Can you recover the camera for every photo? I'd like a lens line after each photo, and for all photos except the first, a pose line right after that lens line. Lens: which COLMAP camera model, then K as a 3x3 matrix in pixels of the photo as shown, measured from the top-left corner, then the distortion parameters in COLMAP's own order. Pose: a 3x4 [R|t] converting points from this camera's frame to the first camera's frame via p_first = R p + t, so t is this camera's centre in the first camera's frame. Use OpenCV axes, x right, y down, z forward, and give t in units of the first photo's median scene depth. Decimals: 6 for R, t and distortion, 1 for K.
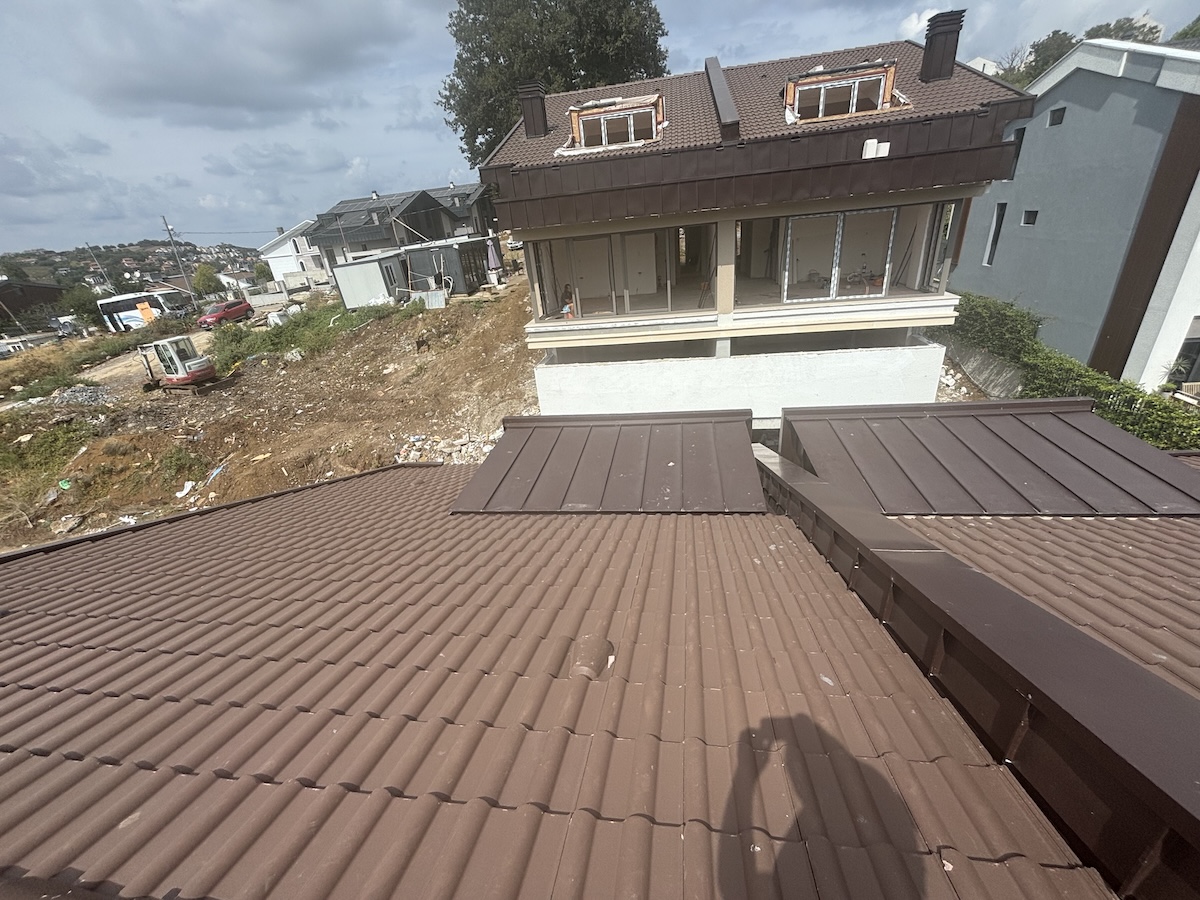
lens RADIAL K [[481.1, 0, 600.0], [0, 481.1, 450.0], [0, 0, 1]] dist [0.004257, 0.000530]
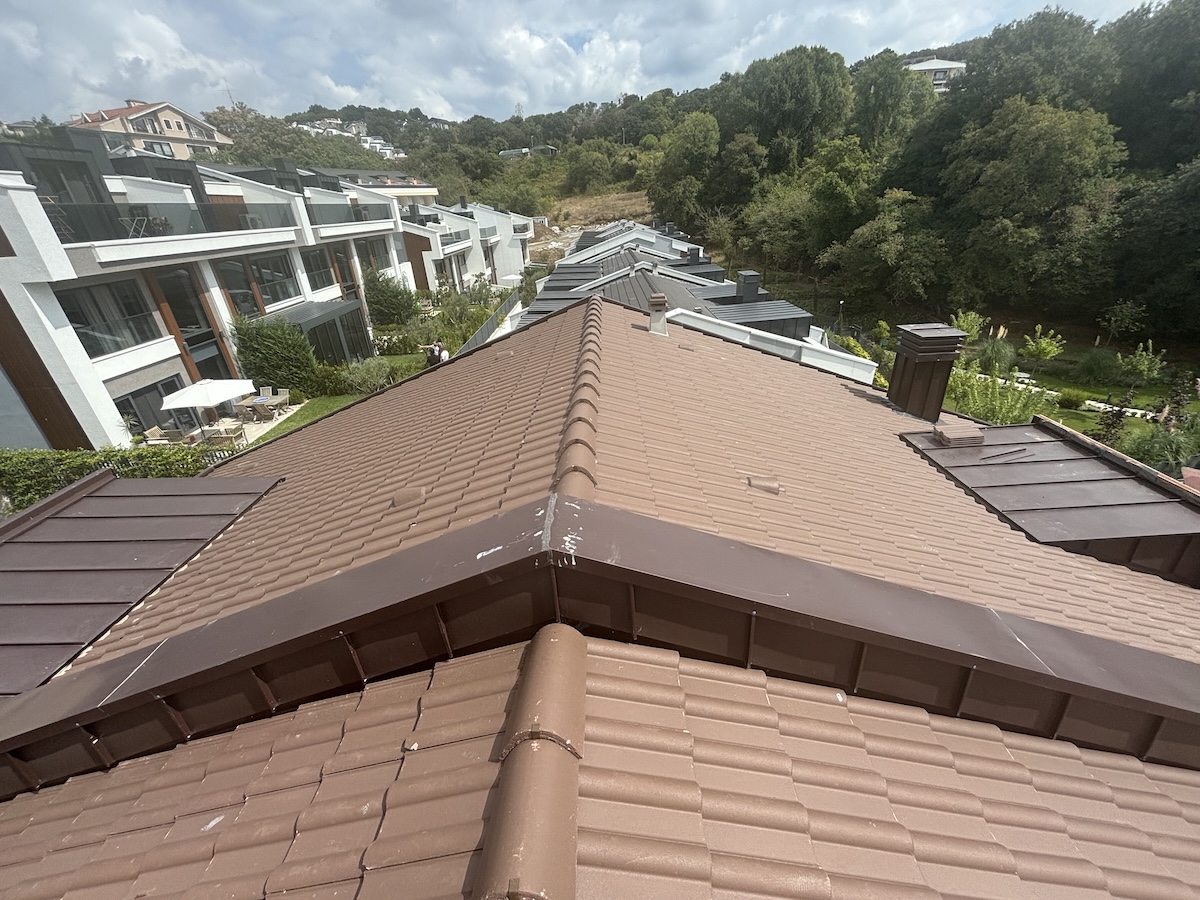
lens RADIAL K [[481.1, 0, 600.0], [0, 481.1, 450.0], [0, 0, 1]] dist [0.004257, 0.000530]
pose [[-0.126897, -0.361427, 0.923725, -0.138751], [0.493829, 0.784620, 0.374839, -0.015148], [-0.860250, 0.503728, 0.078917, 0.020608]]
